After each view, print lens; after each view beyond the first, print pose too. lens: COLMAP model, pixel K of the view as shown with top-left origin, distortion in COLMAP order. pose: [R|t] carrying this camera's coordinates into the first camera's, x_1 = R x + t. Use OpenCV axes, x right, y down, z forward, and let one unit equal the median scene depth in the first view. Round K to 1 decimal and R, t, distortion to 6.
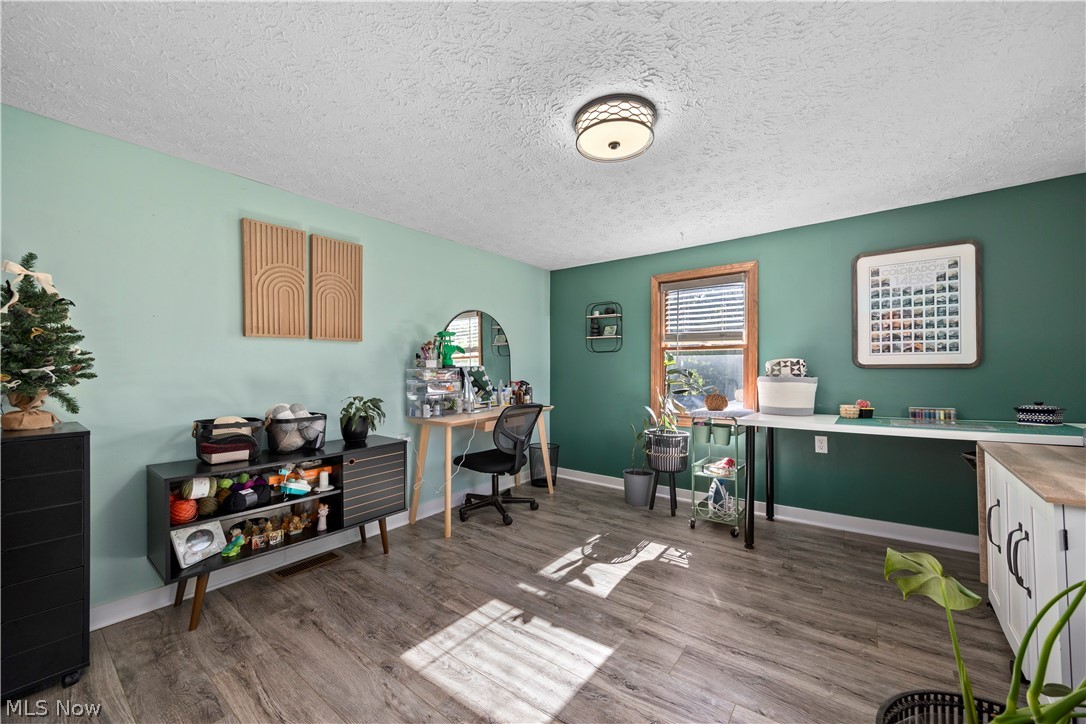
lens RADIAL K [[432.0, 0, 542.9], [0, 432.0, 361.8], [0, 0, 1]] dist [0.003550, -0.000213]
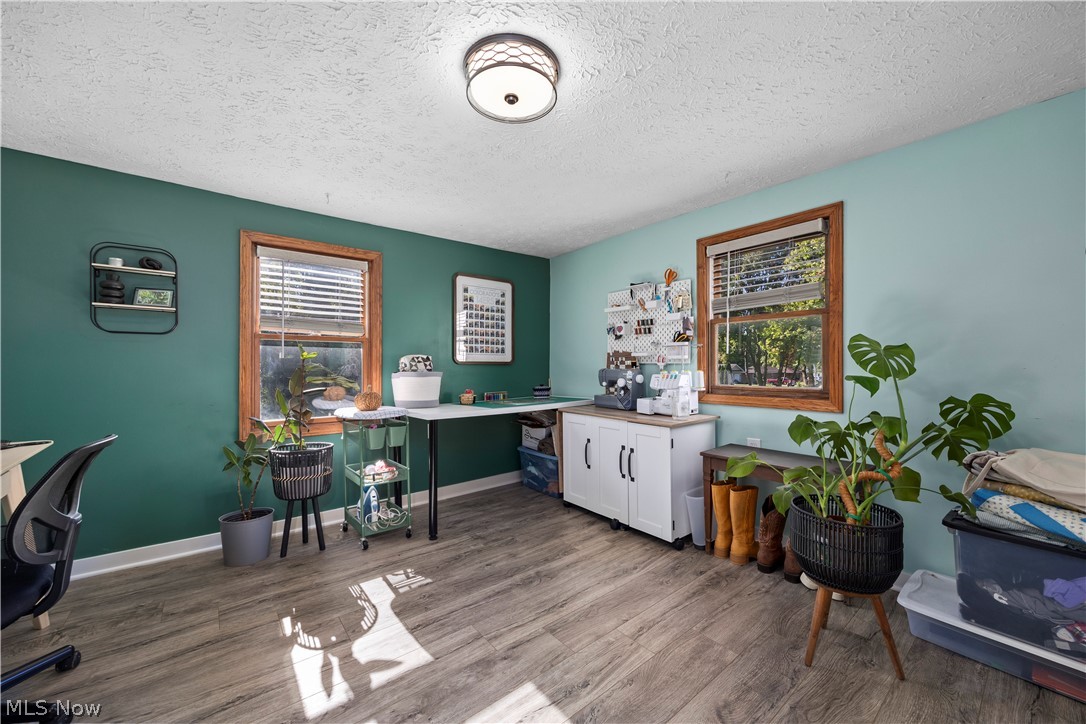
lens RADIAL K [[432.0, 0, 545.0], [0, 432.0, 365.6], [0, 0, 1]] dist [0.003550, -0.000213]
pose [[0.204752, 0.002967, 0.978809, -0.476382], [-0.019832, 0.999803, 0.001118, 0.013677], [-0.978613, -0.019640, 0.204771, 0.546214]]
